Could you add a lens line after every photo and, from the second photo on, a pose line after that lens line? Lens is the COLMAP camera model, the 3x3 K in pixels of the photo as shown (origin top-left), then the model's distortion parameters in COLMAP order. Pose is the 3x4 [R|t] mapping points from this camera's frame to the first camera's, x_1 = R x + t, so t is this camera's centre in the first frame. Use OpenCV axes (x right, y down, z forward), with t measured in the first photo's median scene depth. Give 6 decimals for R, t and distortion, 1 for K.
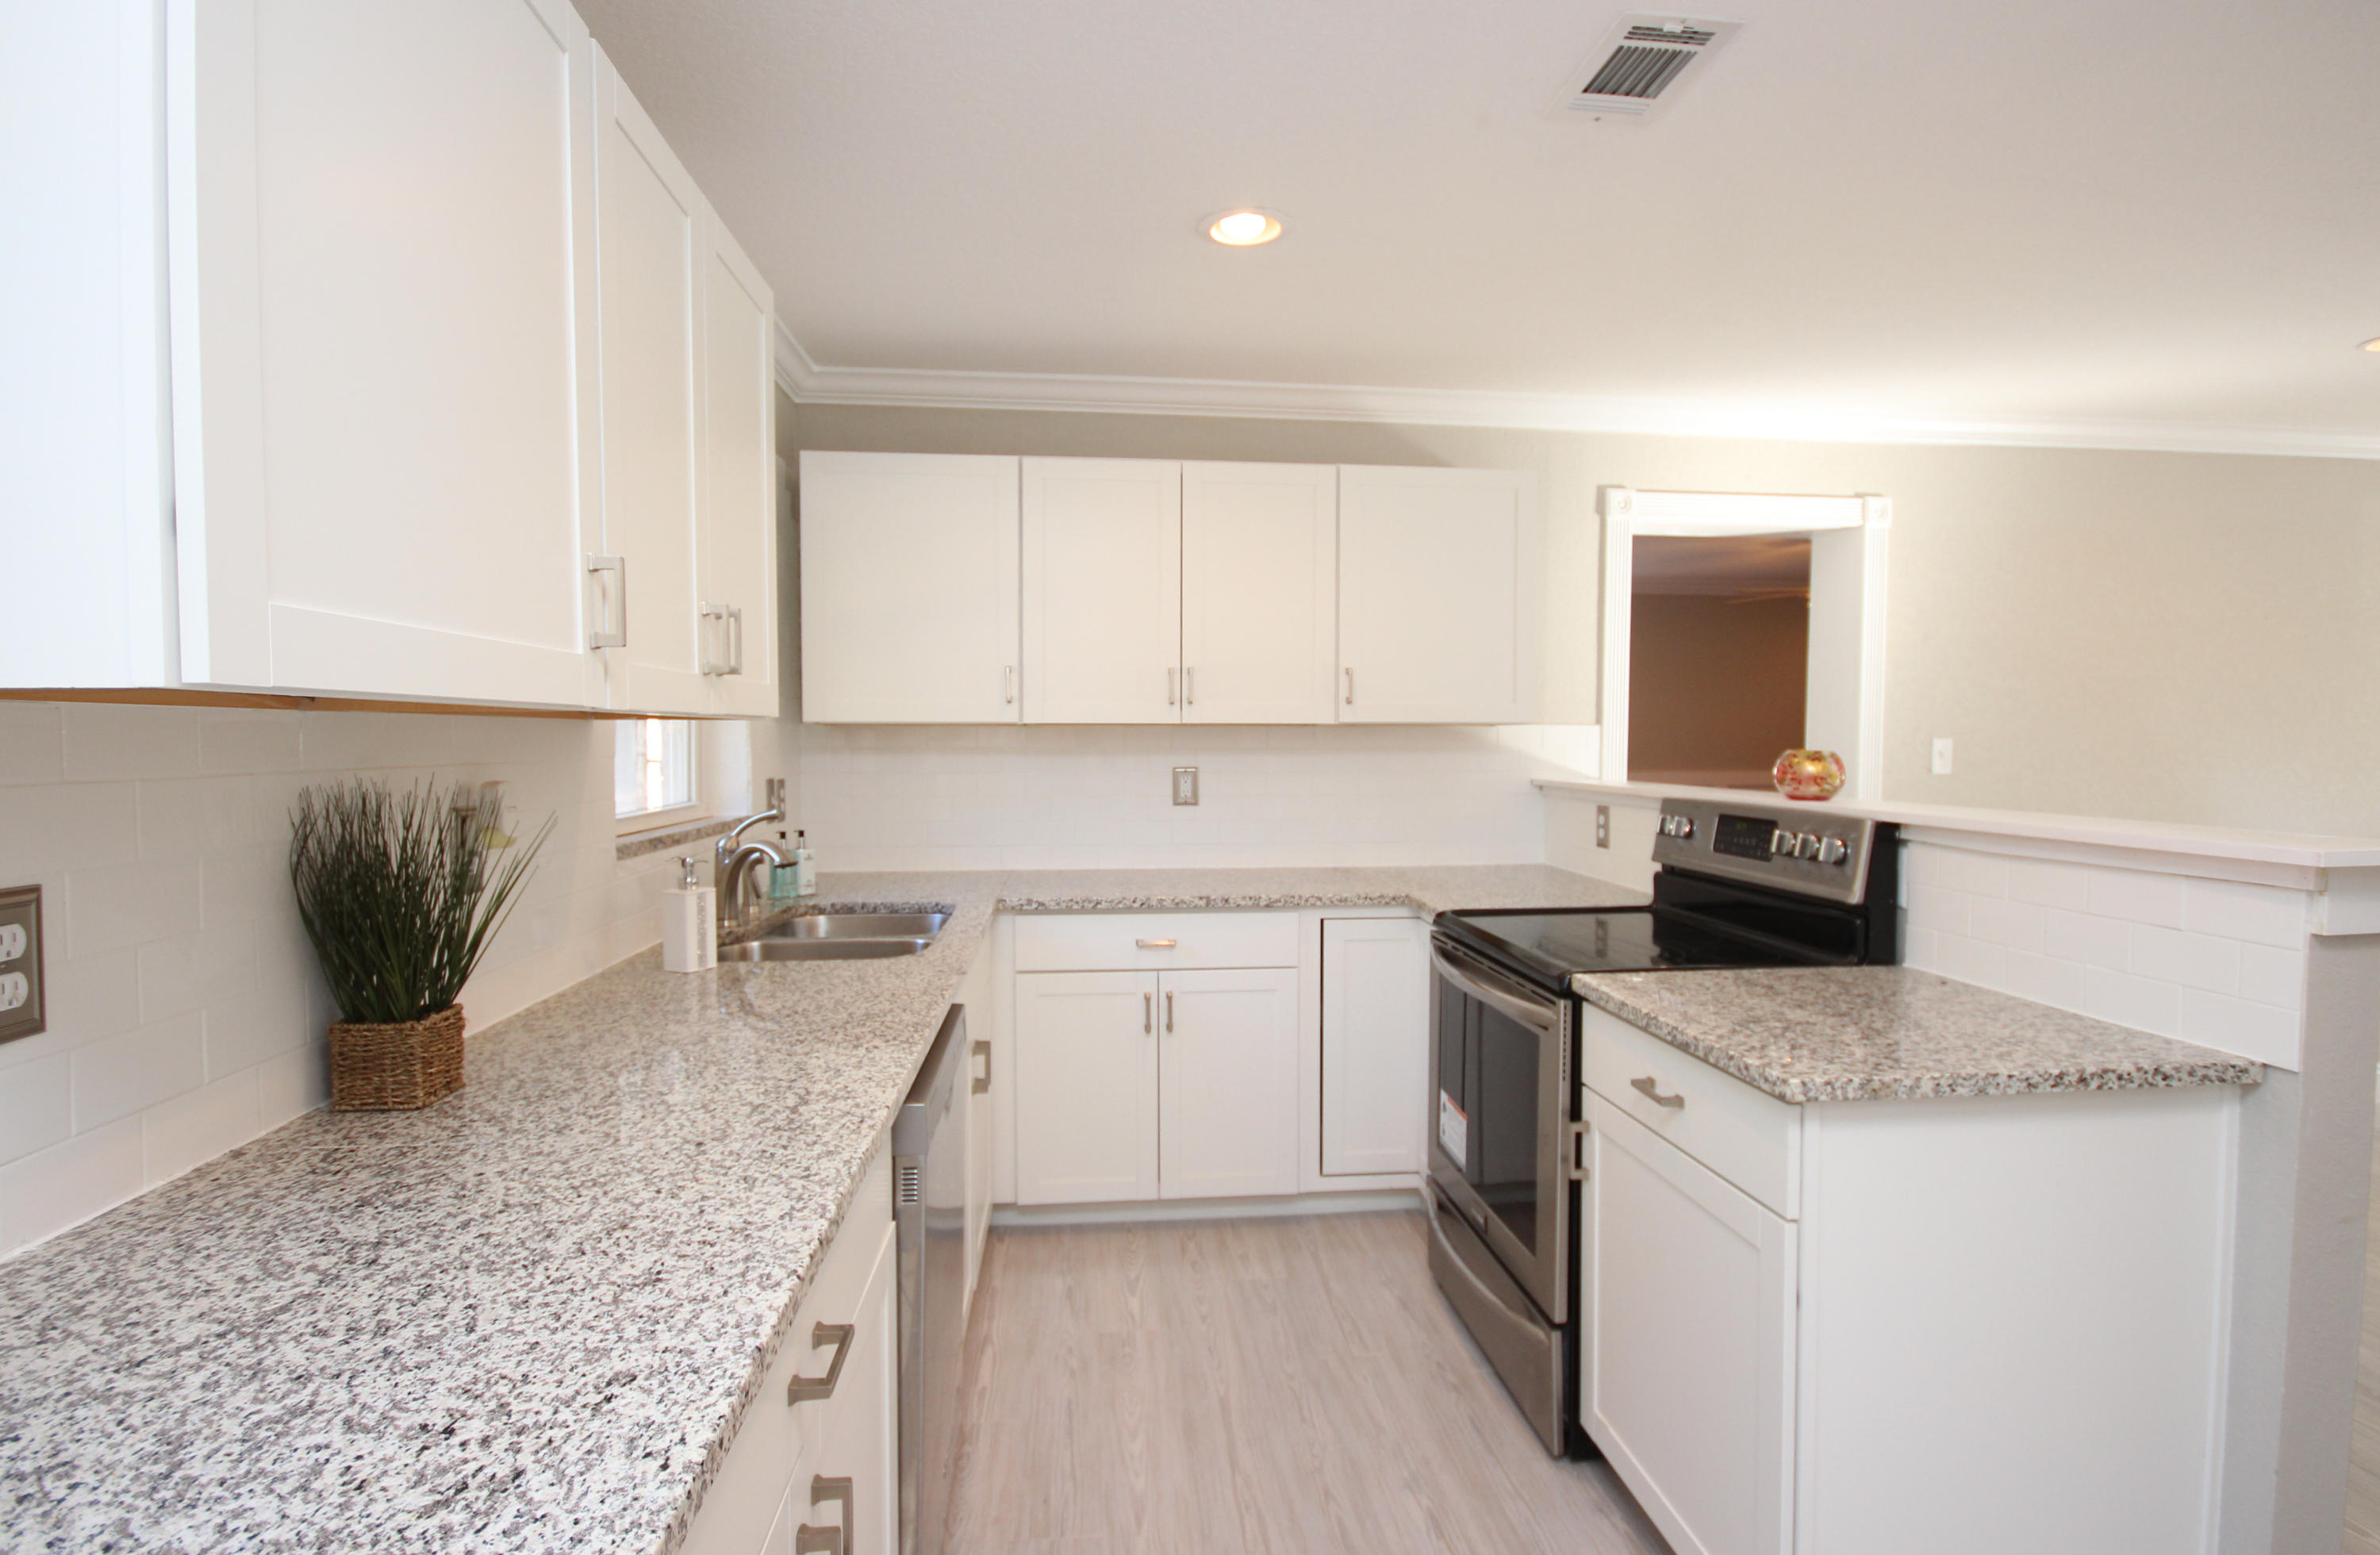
lens RADIAL K [[1149.3, 0, 1209.2], [0, 1149.3, 778.8], [0, 0, 1]] dist [-0.001431, -0.002955]
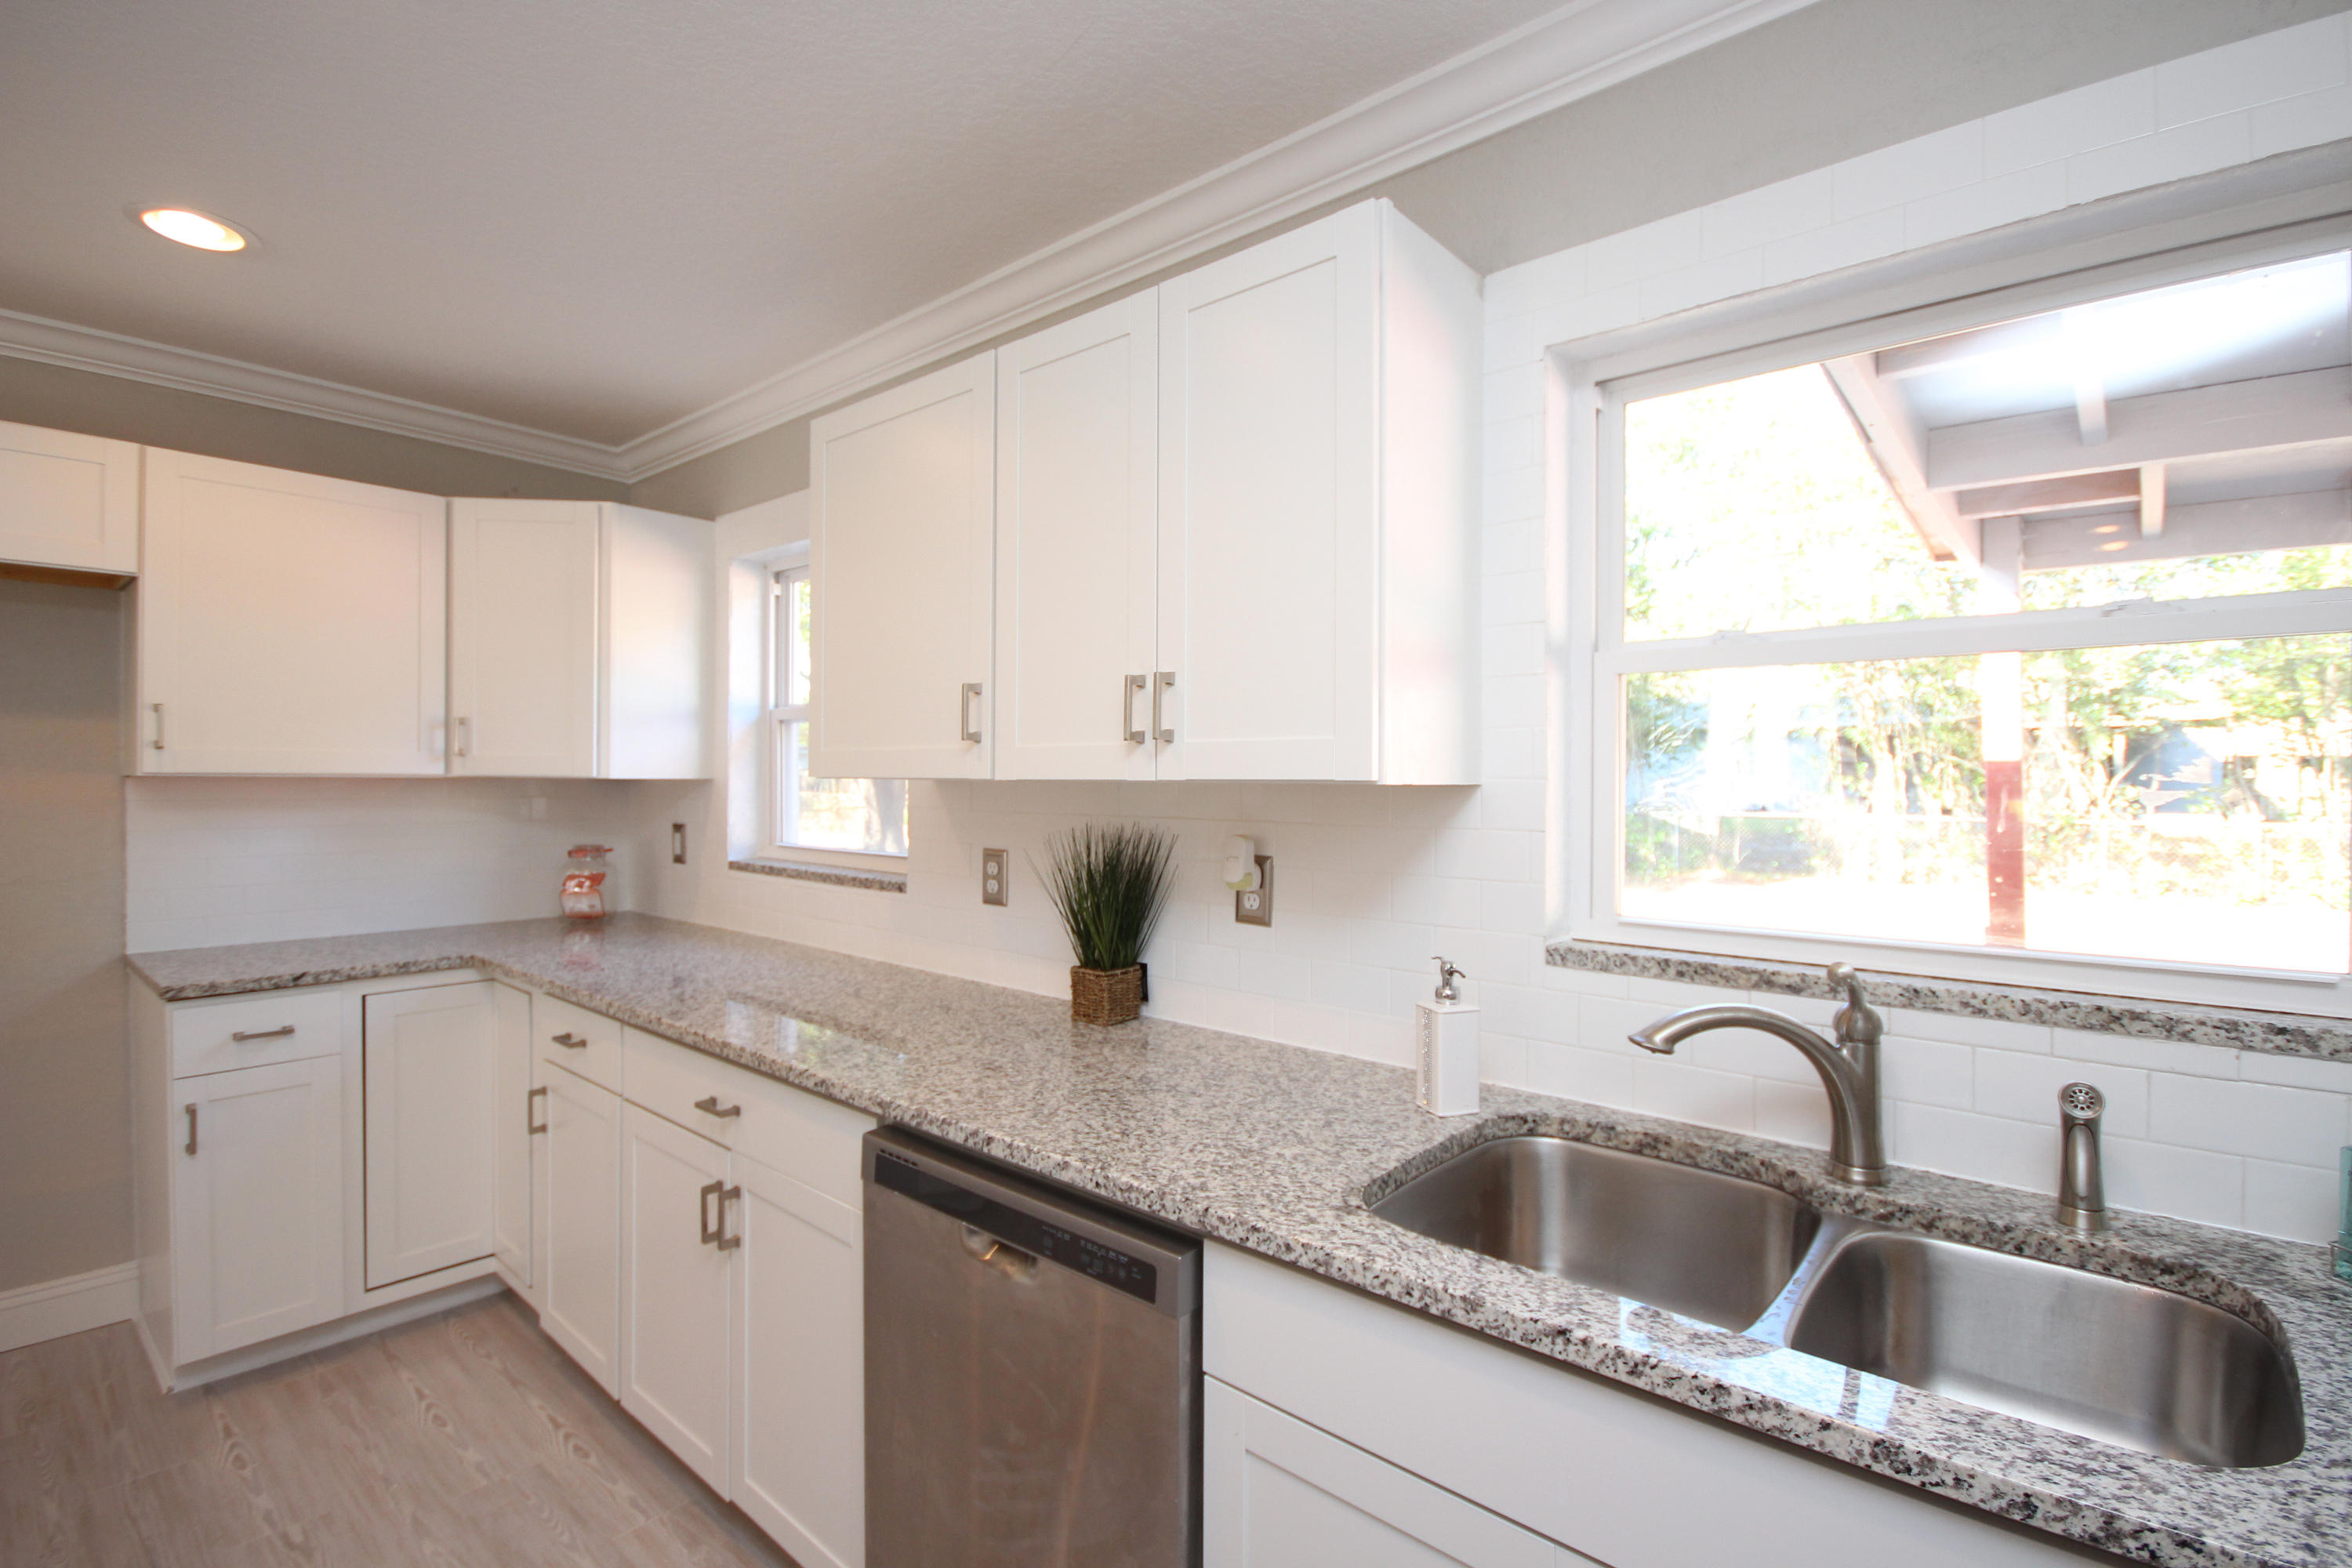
lens RADIAL K [[1087.7, 0, 1183.7], [0, 1087.7, 781.5], [0, 0, 1]] dist [-0.000909, -0.004522]
pose [[-0.730840, -0.000454, -0.682548, 0.119394], [-0.030365, 0.999031, 0.031850, -0.048713], [0.681873, 0.044003, -0.730146, 0.967415]]
